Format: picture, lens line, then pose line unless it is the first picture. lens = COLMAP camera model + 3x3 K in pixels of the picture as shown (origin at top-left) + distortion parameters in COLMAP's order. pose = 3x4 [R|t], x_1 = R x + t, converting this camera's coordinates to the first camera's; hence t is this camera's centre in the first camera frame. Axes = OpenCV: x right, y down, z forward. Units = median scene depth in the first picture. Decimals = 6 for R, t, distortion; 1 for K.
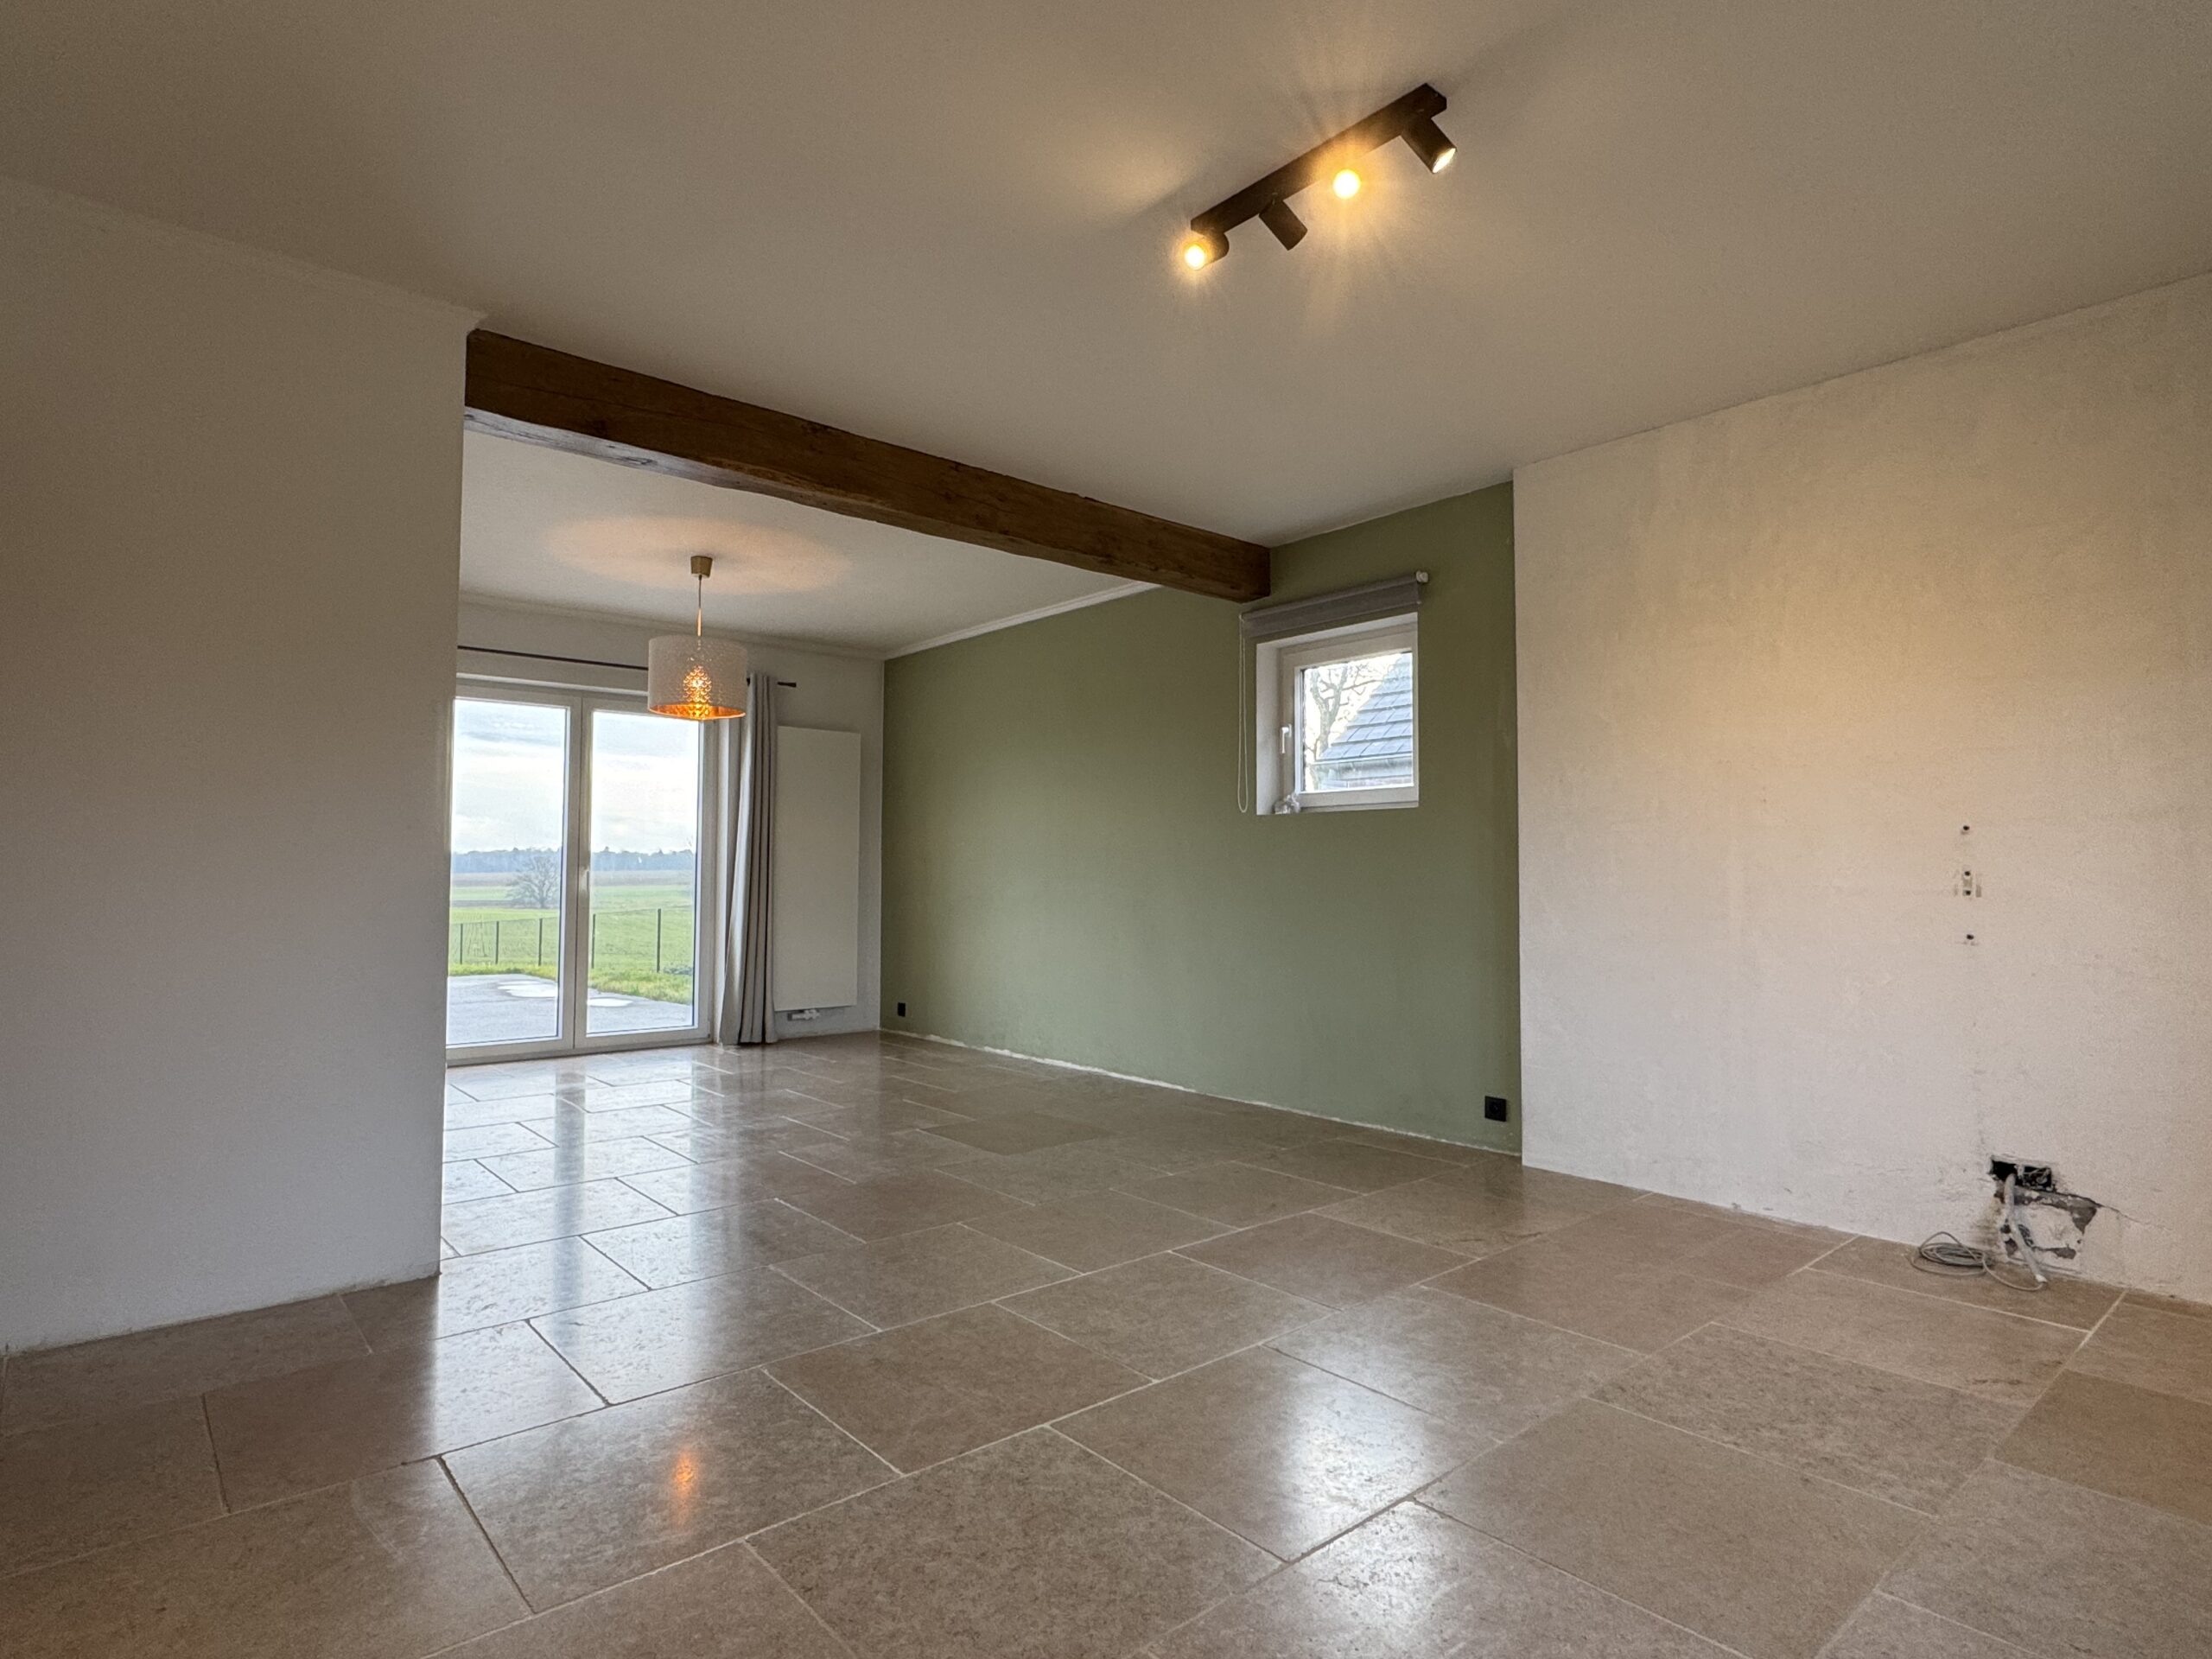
lens RADIAL K [[1161.5, 0, 1109.2], [0, 1161.5, 831.9], [0, 0, 1]] dist [-0.002716, 0.000416]
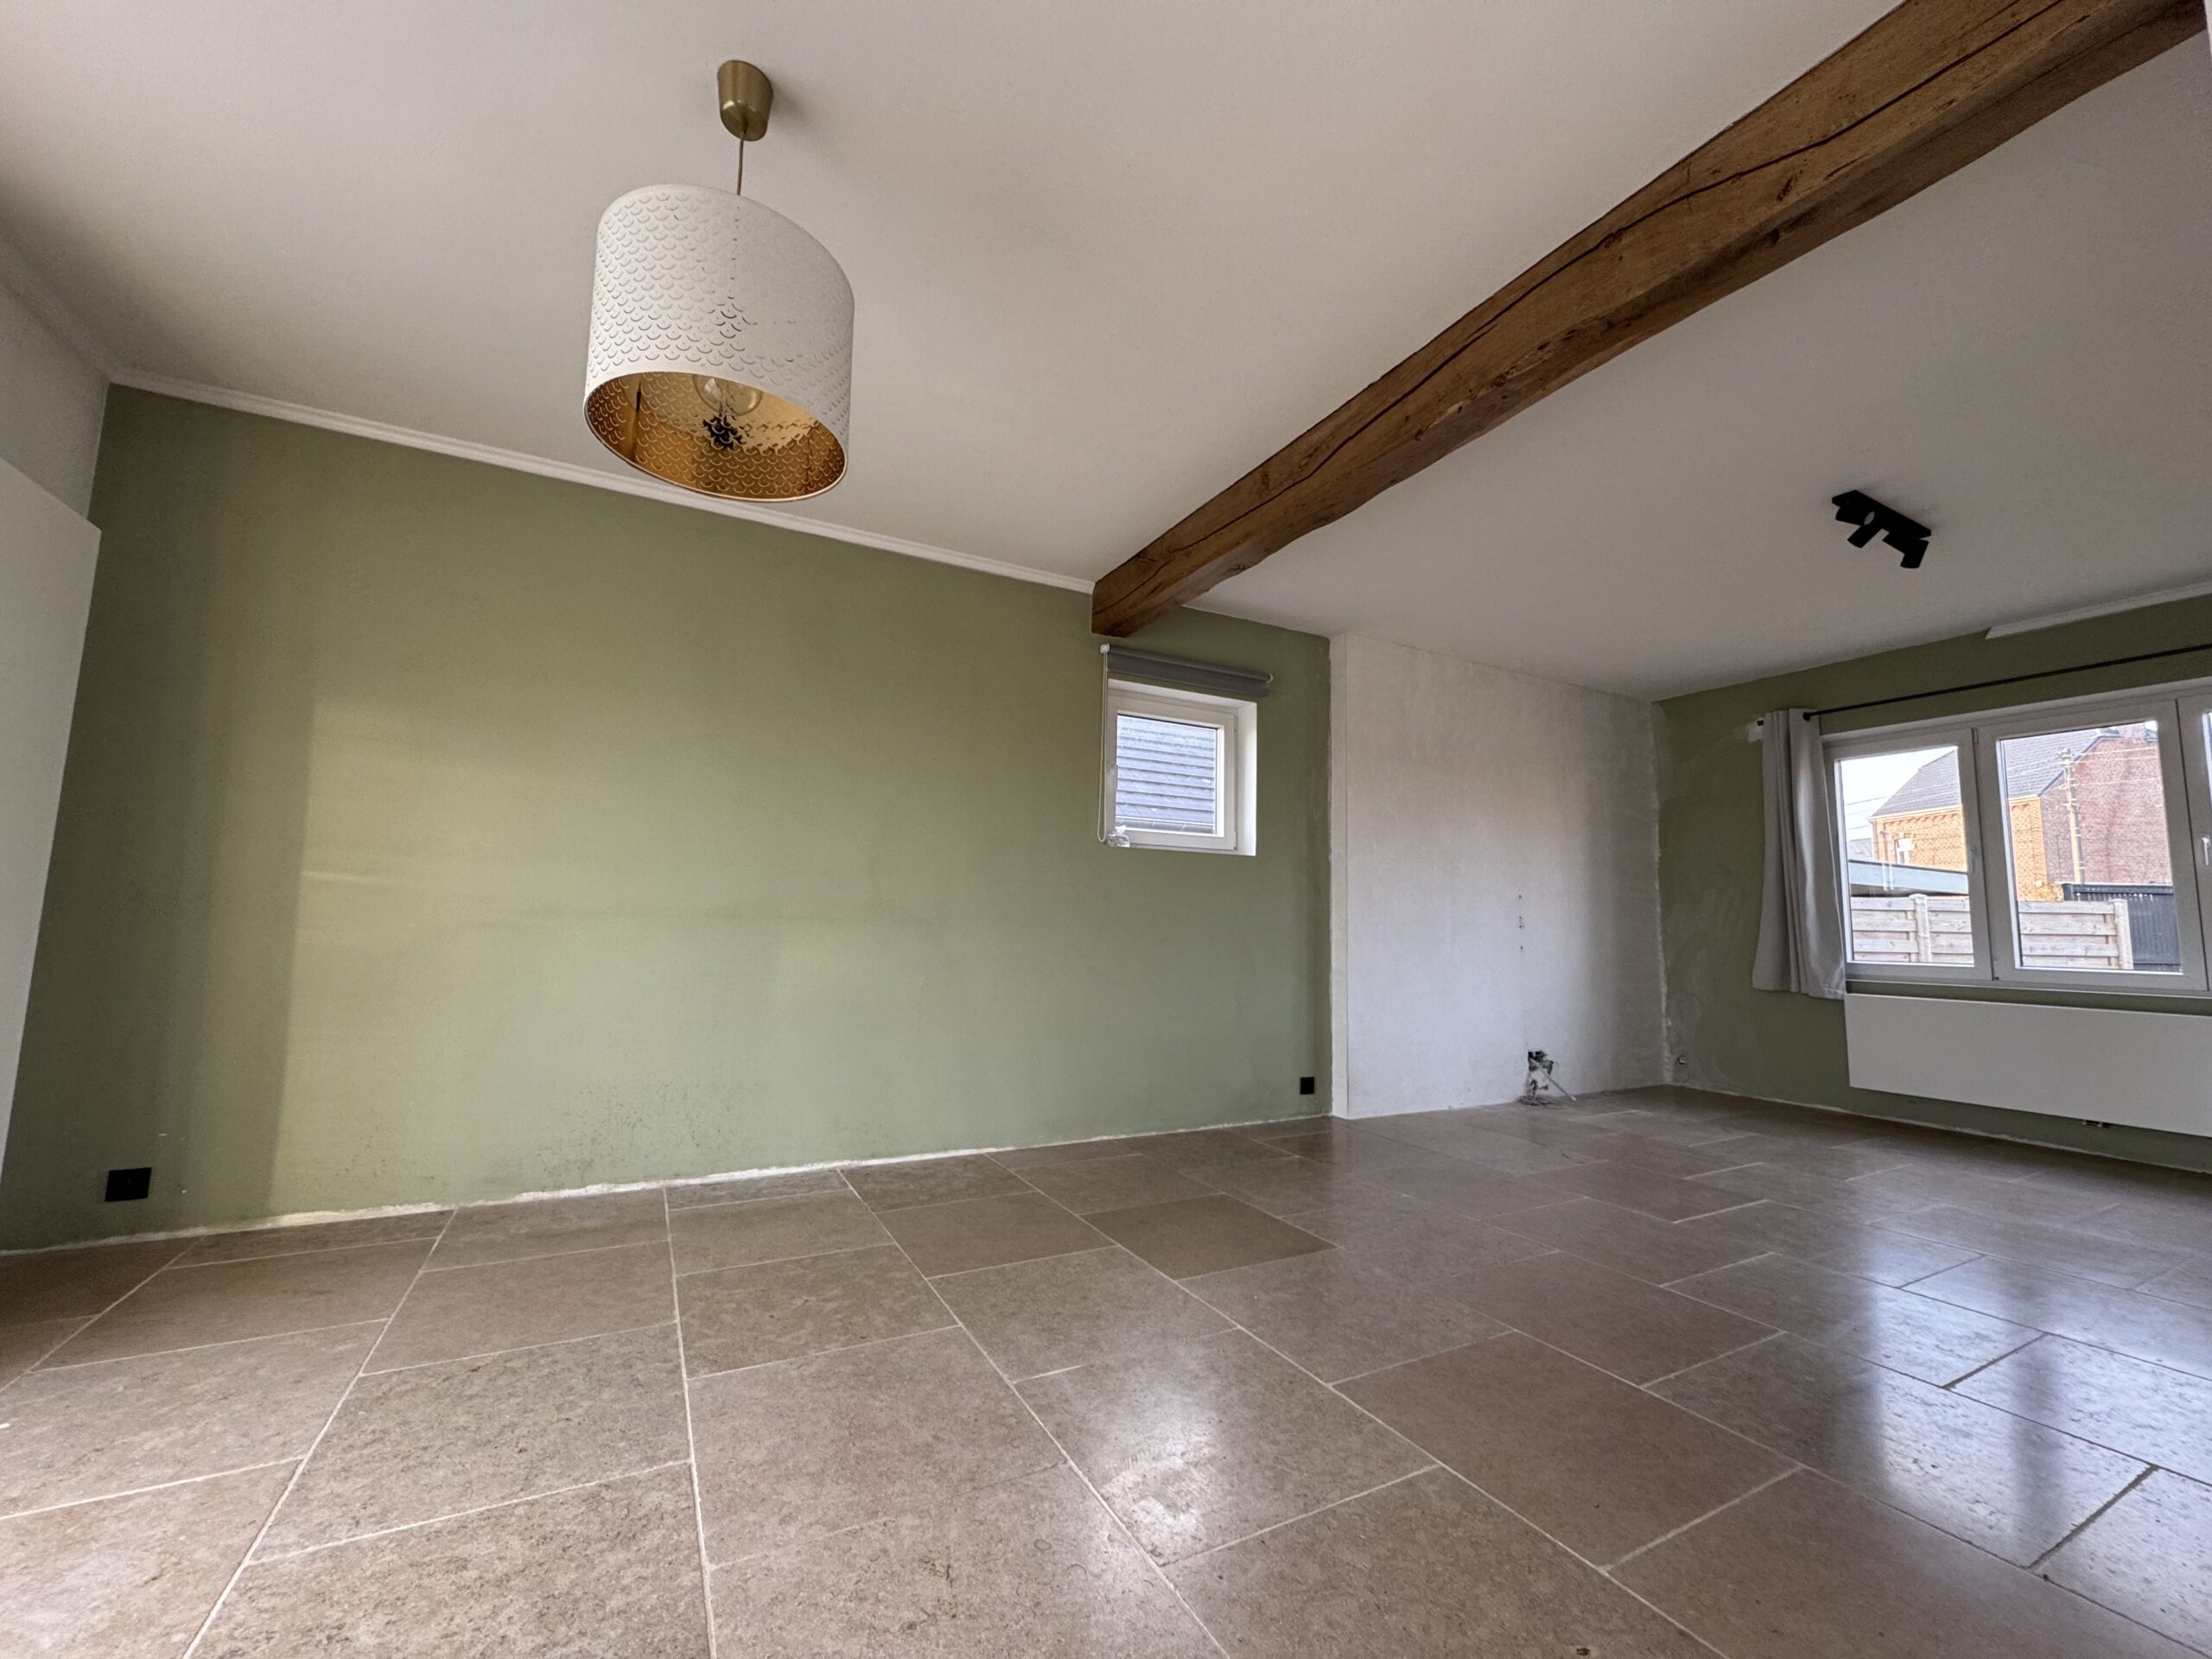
lens RADIAL K [[884.0, 0, 1105.8], [0, 884.0, 827.0], [0, 0, 1]] dist [0.001169, -0.000062]
pose [[0.214029, 0.111195, 0.970478, -0.719589], [-0.061564, 0.993060, -0.100206, 0.056042], [-0.974885, -0.038300, 0.219389, 0.979223]]
